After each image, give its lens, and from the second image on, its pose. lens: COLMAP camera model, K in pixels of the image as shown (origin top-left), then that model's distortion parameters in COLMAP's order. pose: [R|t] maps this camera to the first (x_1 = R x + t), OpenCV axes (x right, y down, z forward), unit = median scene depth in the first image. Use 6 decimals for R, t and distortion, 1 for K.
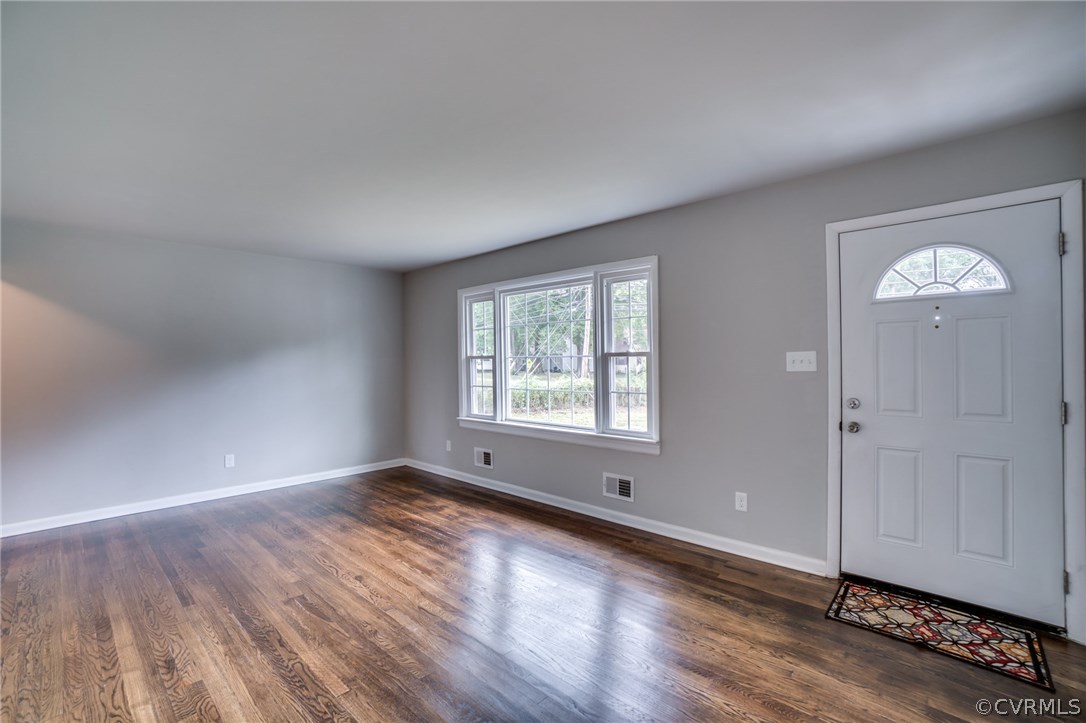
lens RADIAL K [[477.1, 0, 539.7], [0, 477.1, 359.7], [0, 0, 1]] dist [-0.055773, 0.019450]
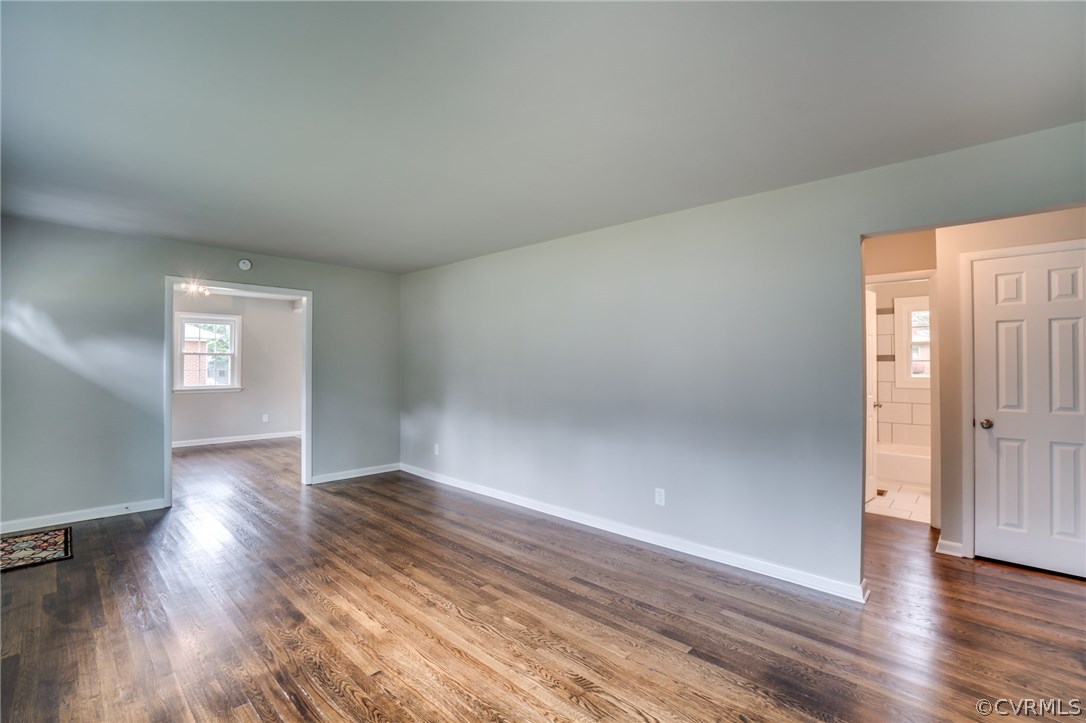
lens RADIAL K [[480.7, 0, 534.5], [0, 480.7, 358.6], [0, 0, 1]] dist [-0.065731, 0.023756]
pose [[-0.999934, 0.000713, 0.011449, -0.507809], [0.000527, 0.999868, -0.016235, 0.007447], [-0.011459, -0.016228, -0.999803, 1.631407]]
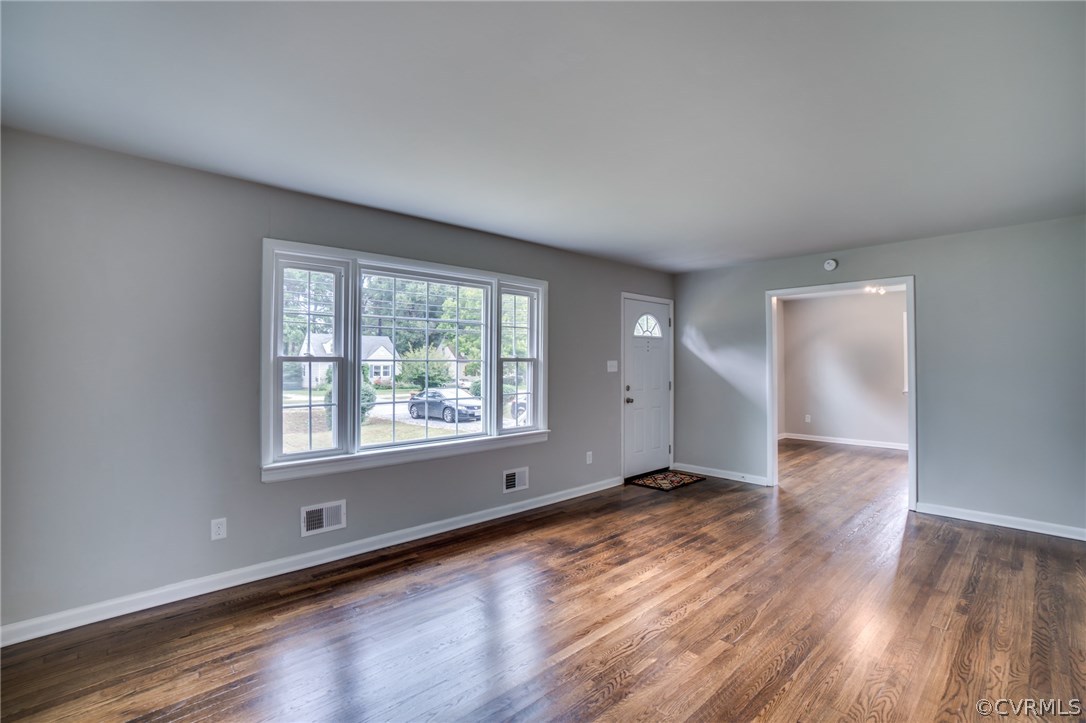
lens RADIAL K [[485.3, 0, 538.4], [0, 485.3, 359.7], [0, 0, 1]] dist [-0.058604, 0.020322]
pose [[0.071440, 0.019309, 0.997258, -1.100662], [0.000273, 0.999812, -0.019378, 0.012290], [-0.997445, 0.001657, 0.071421, 0.999129]]
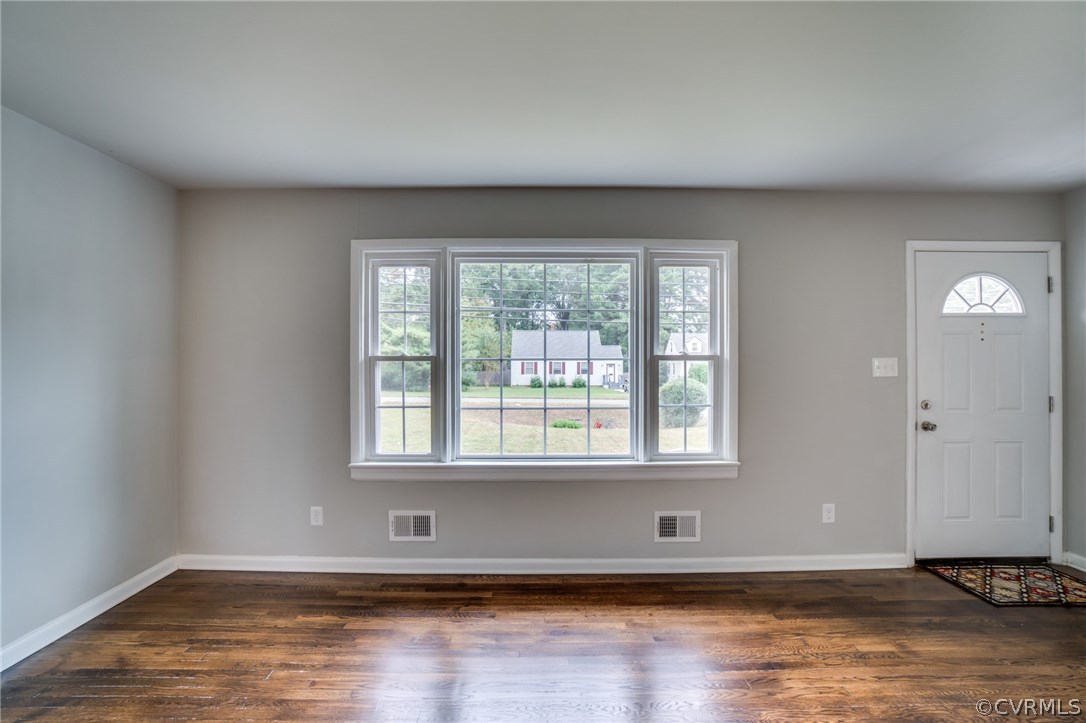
lens RADIAL K [[485.3, 0, 538.4], [0, 485.3, 359.7], [0, 0, 1]] dist [-0.058604, 0.020322]
pose [[0.723345, 0.017595, 0.690263, -0.635472], [-0.006705, 0.999807, -0.018459, 0.010444], [-0.690454, 0.008725, 0.723323, 0.671855]]
